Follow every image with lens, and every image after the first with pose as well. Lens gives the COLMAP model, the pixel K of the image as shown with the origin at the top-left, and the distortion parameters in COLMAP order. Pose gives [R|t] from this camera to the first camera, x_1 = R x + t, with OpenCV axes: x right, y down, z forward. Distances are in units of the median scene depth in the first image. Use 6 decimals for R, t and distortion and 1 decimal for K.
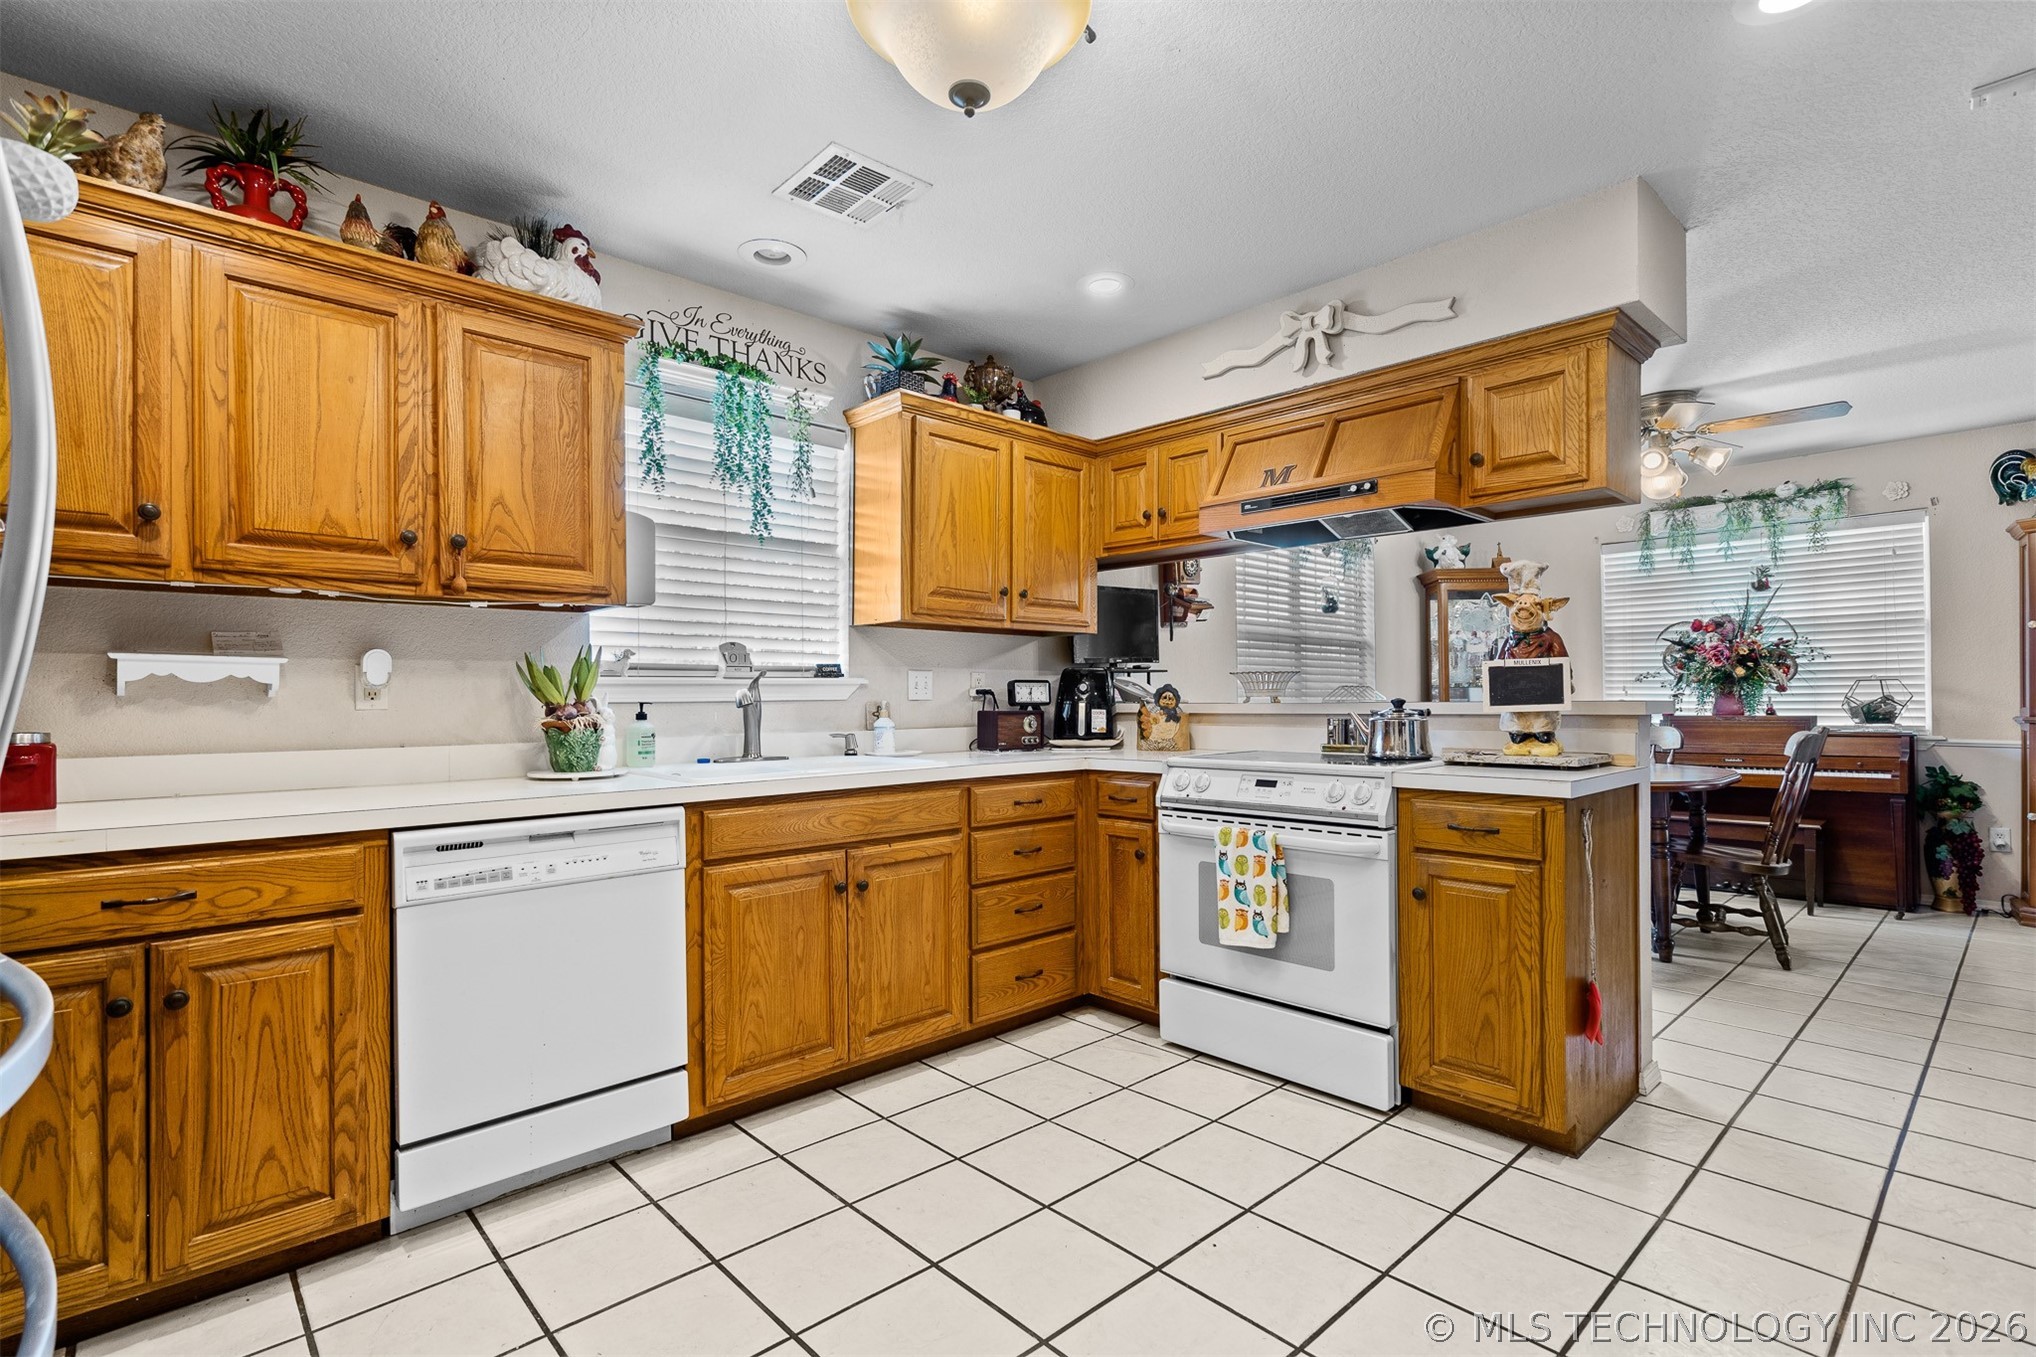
lens RADIAL K [[953.4, 0, 1020.2], [0, 953.4, 690.5], [0, 0, 1]] dist [0.003445, -0.000106]
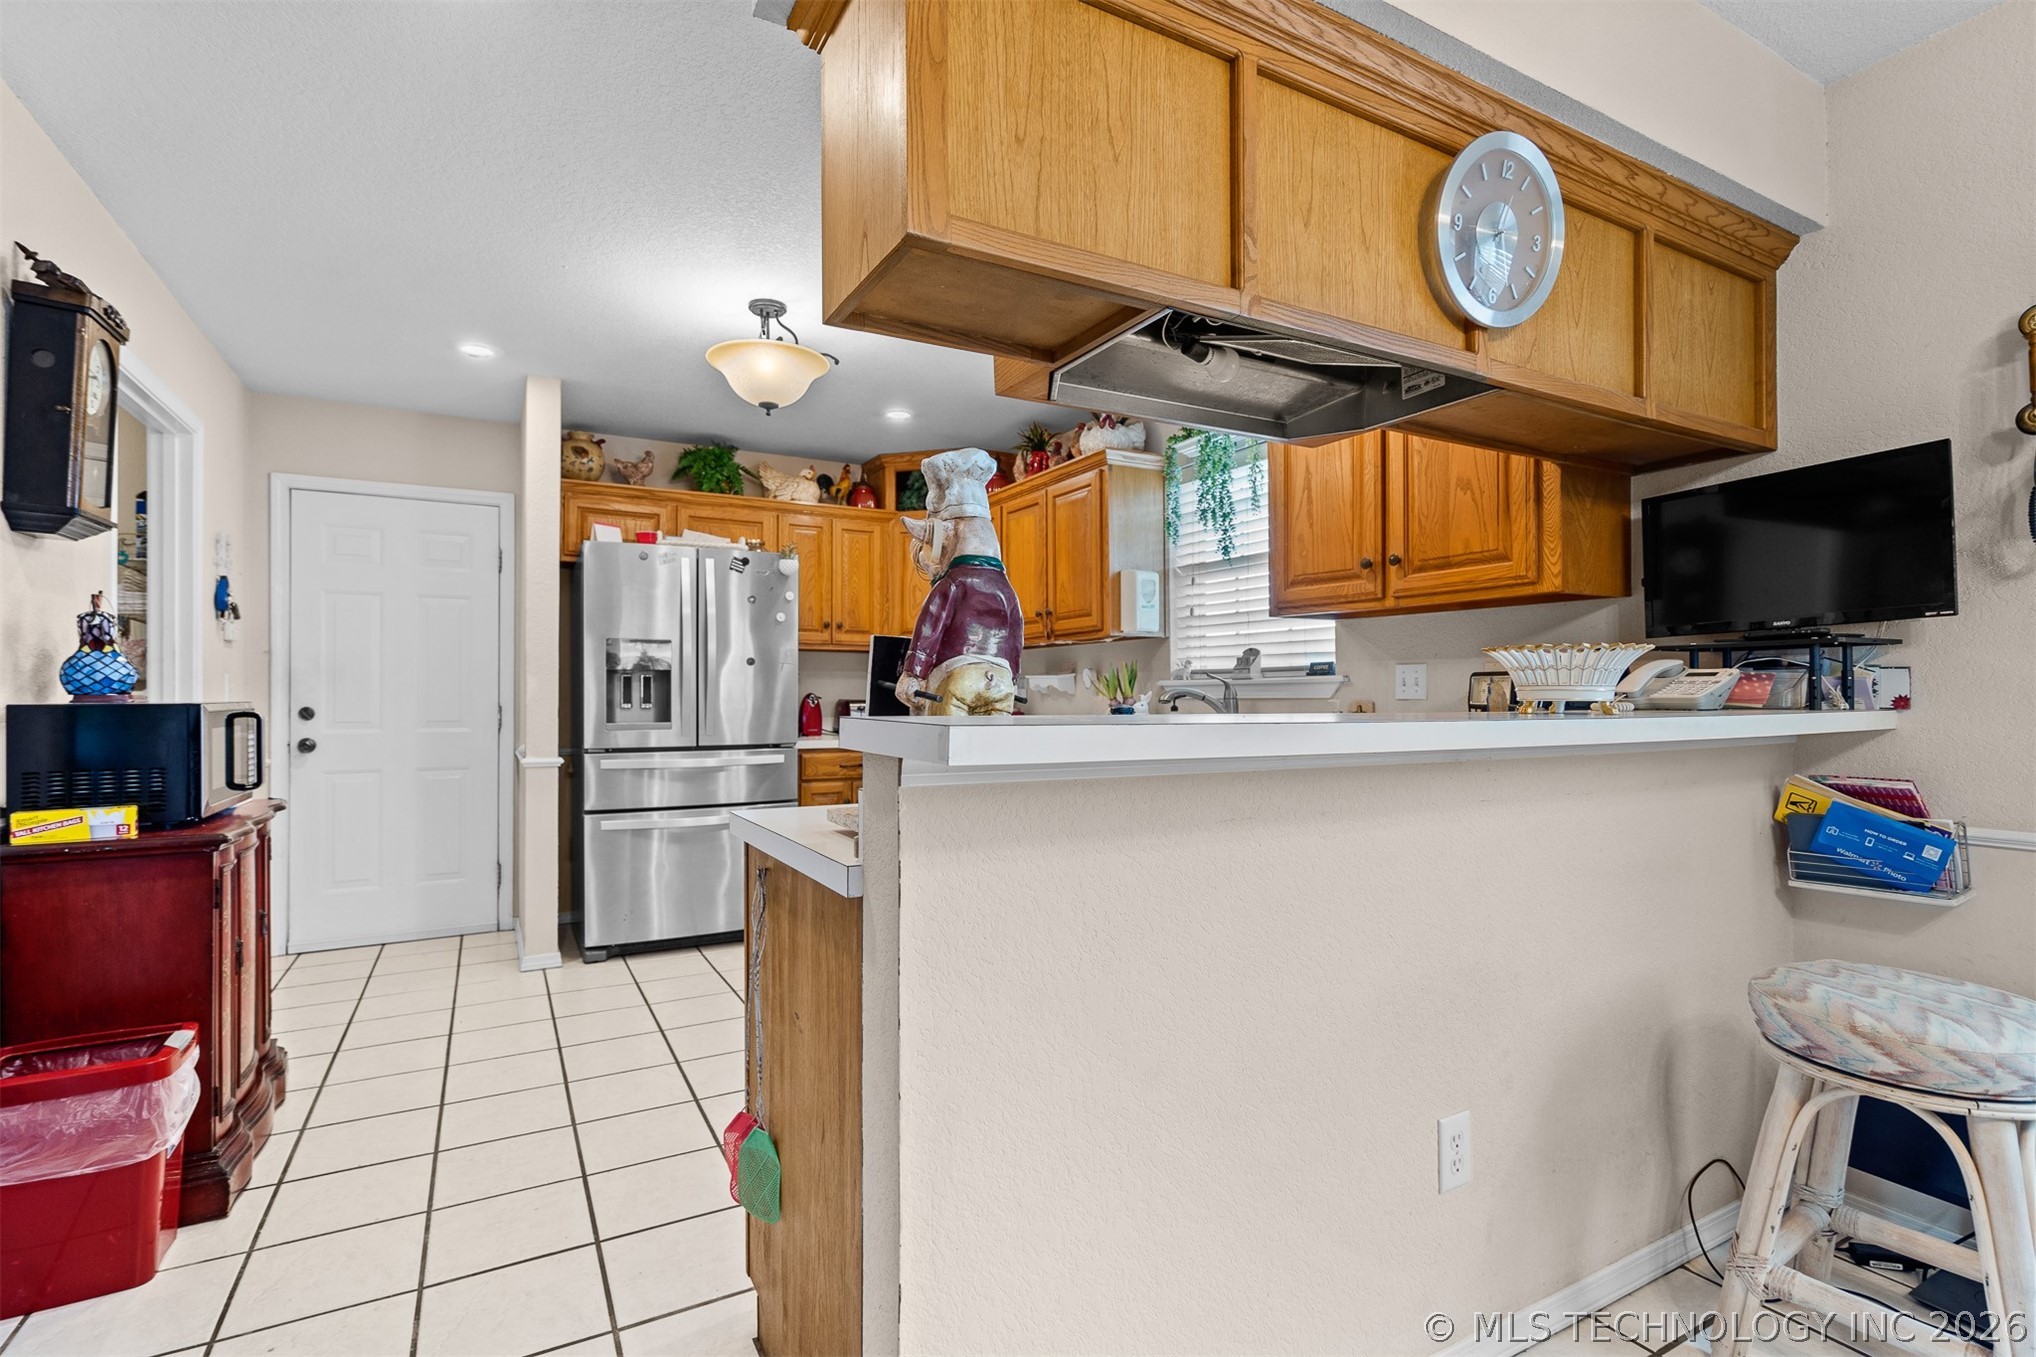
lens RADIAL K [[953.4, 0, 1014.0], [0, 953.4, 684.1], [0, 0, 1]] dist [0.003445, -0.000106]
pose [[-0.238151, -0.003385, -0.971222, 0.988637], [0.010685, 0.999924, -0.006106, -0.002348], [0.971169, -0.011832, -0.238097, 1.072173]]
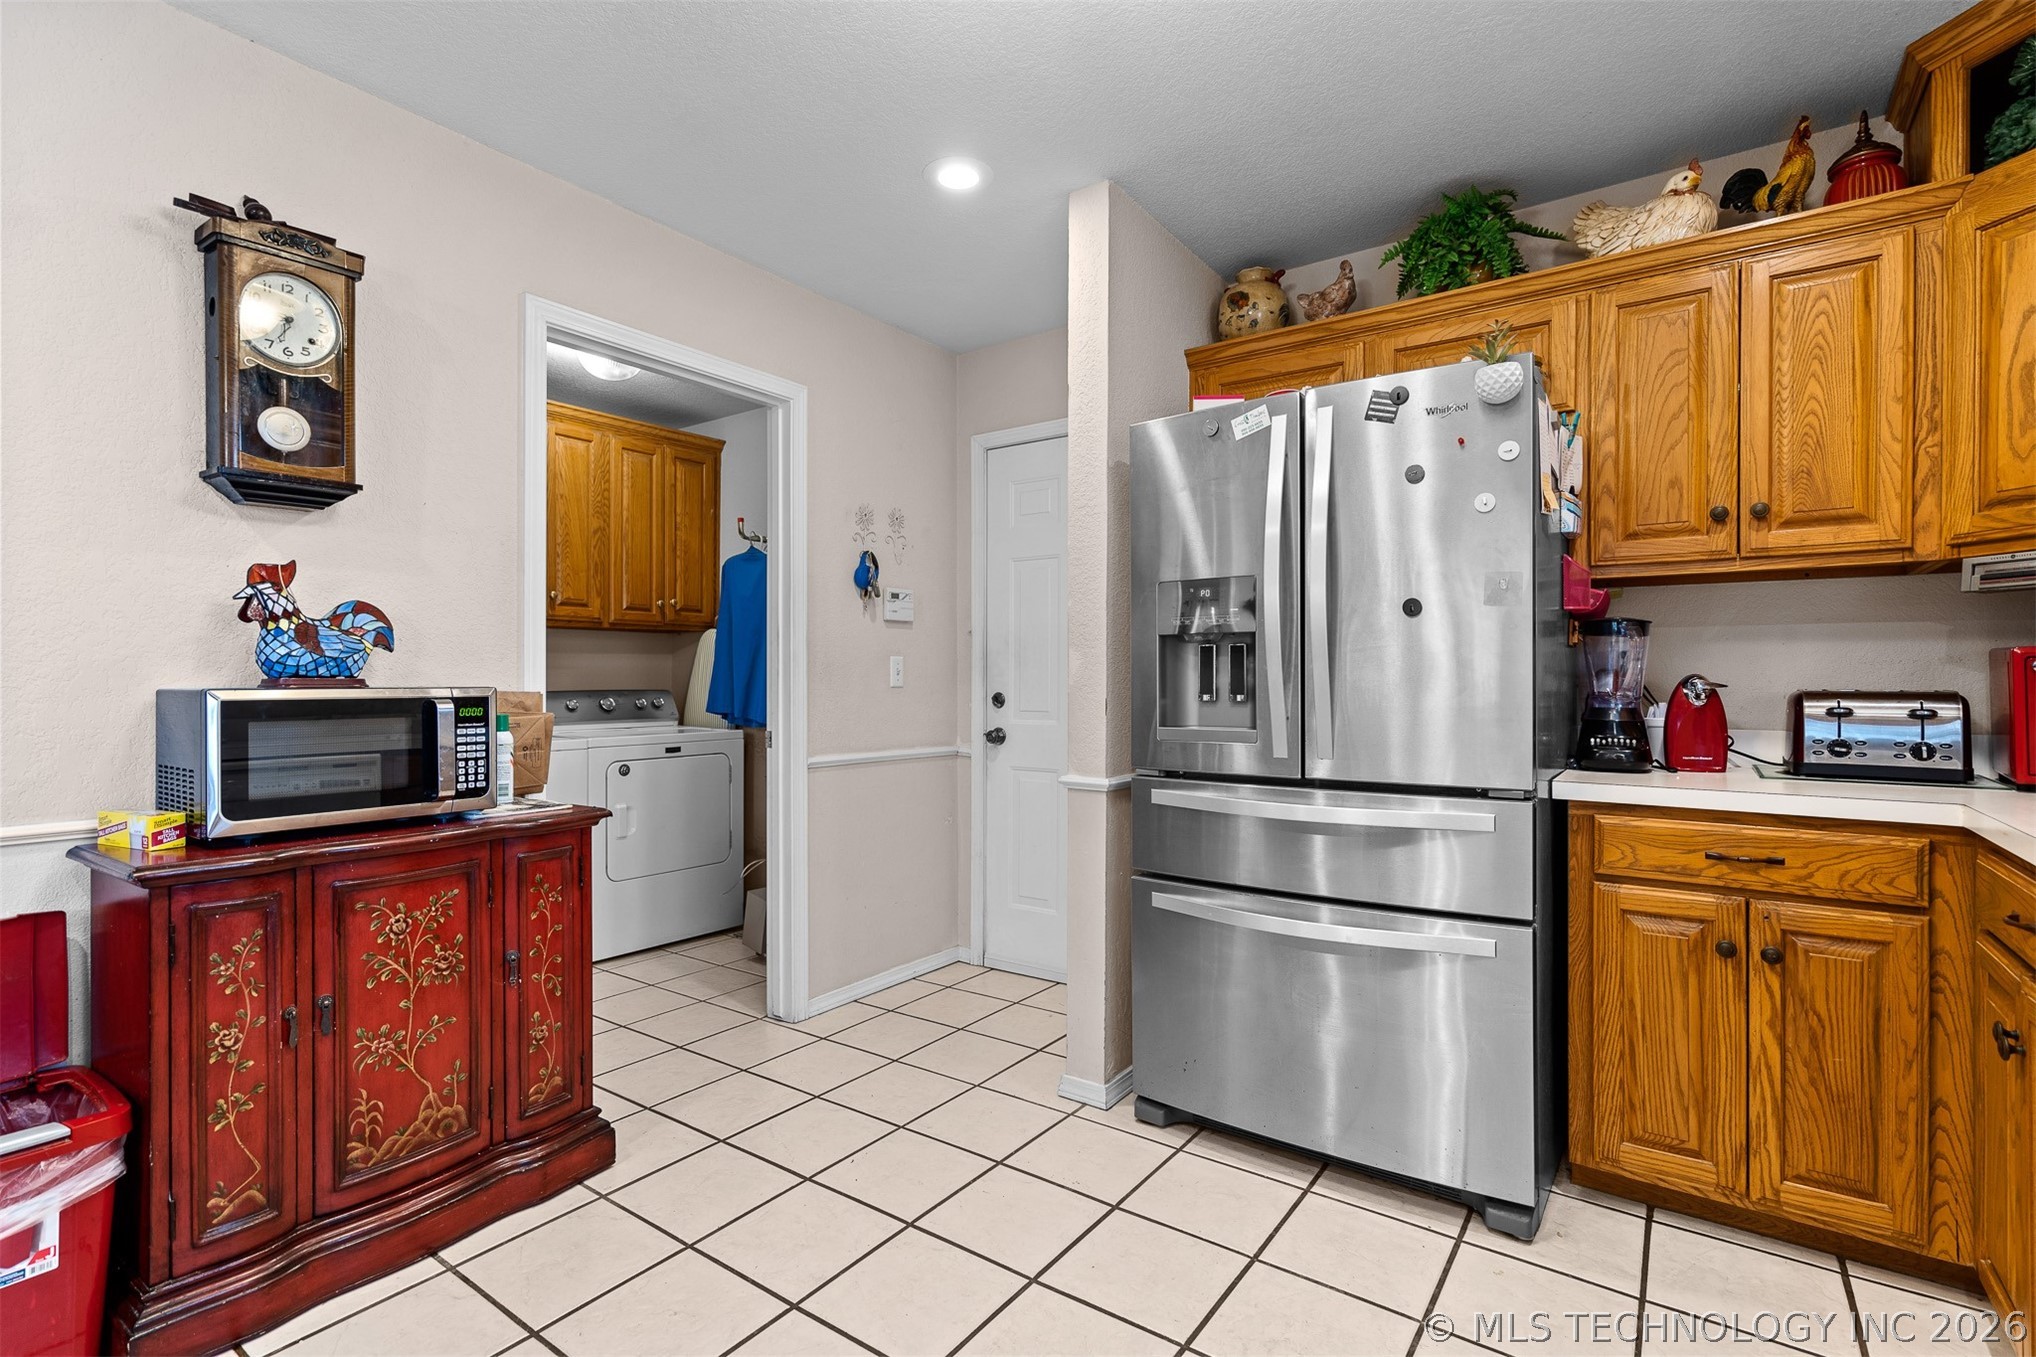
lens RADIAL K [[953.4, 0, 1018.6], [0, 953.4, 678.7], [0, 0, 1]] dist [0.003445, -0.000106]
pose [[-0.980165, 0.007467, -0.198045, 0.065909], [0.009348, 0.999920, -0.008566, 0.004490], [0.197965, -0.010247, -0.980156, 0.946019]]
